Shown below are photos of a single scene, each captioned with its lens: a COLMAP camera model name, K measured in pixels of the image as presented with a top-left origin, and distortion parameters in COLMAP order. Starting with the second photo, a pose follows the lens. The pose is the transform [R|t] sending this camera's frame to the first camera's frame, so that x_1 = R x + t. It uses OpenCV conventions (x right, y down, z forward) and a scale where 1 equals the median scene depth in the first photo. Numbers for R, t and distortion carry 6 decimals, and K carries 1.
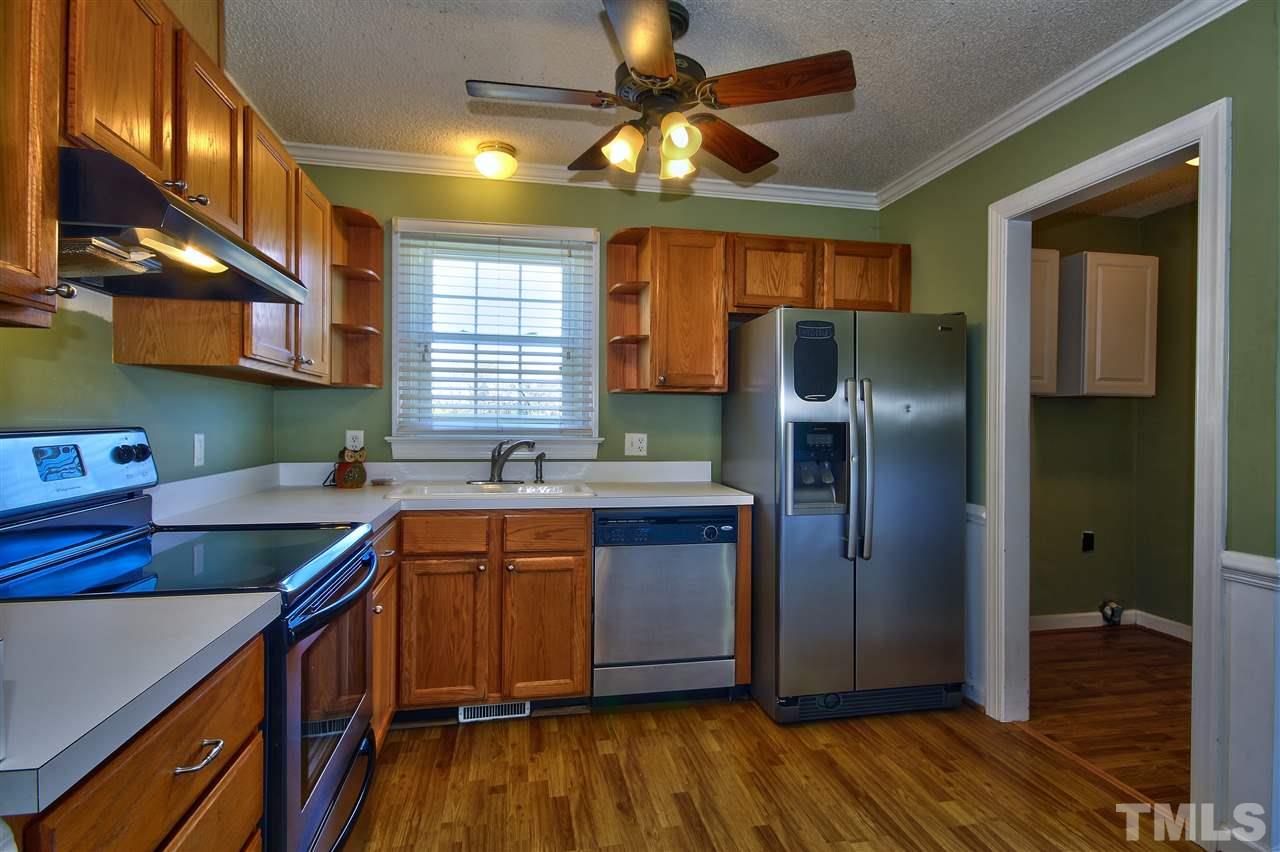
lens RADIAL K [[650.9, 0, 640.0], [0, 650.9, 426.0], [0, 0, 1]] dist [0.003247, 0.000753]
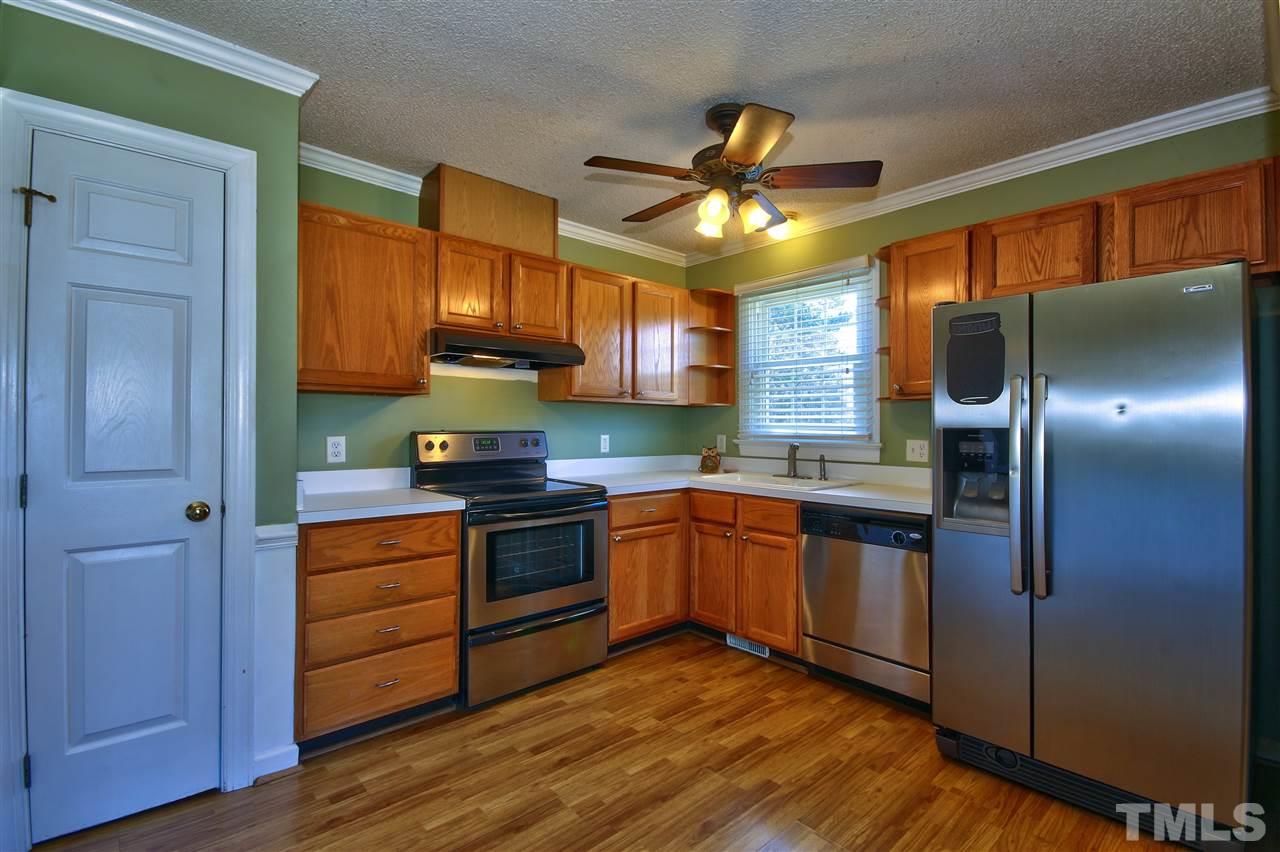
lens RADIAL K [[586.6, 0, 654.9], [0, 586.6, 424.9], [0, 0, 1]] dist [-0.000675, 0.000203]
pose [[0.518469, -0.007838, -0.855060, 0.736144], [-0.007339, 0.999880, -0.013615, 0.003979], [0.855065, 0.013335, 0.518350, 0.216446]]
